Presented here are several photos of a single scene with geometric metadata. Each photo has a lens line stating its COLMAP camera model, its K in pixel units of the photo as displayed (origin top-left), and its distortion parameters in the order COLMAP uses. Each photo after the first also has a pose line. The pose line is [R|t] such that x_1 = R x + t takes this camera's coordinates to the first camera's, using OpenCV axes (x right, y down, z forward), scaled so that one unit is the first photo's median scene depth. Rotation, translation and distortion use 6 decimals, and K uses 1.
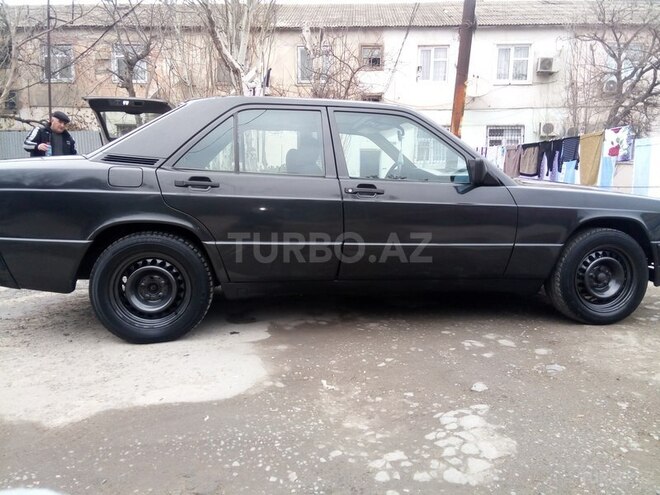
lens RADIAL K [[473.6, 0, 330.0], [0, 473.6, 247.5], [0, 0, 1]] dist [0.051456, 0.000806]
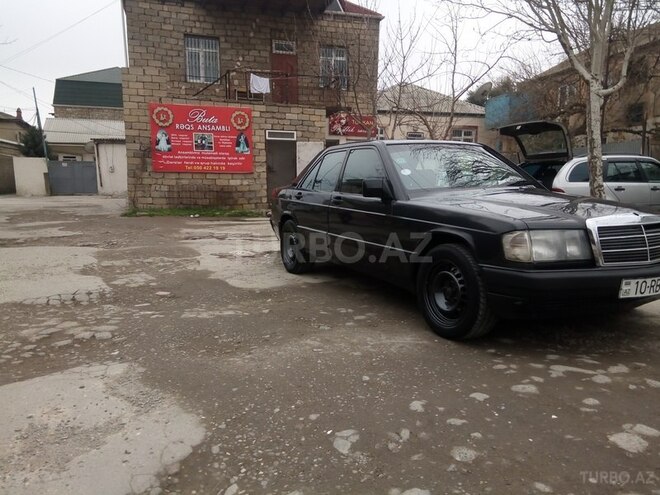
lens RADIAL K [[473.6, 0, 330.0], [0, 473.6, 247.5], [0, 0, 1]] dist [0.051456, 0.000806]
pose [[0.343513, 0.116322, -0.931916, 1.551834], [-0.132954, 0.988329, 0.074355, -0.076574], [0.929689, 0.098360, 0.354970, 0.451131]]
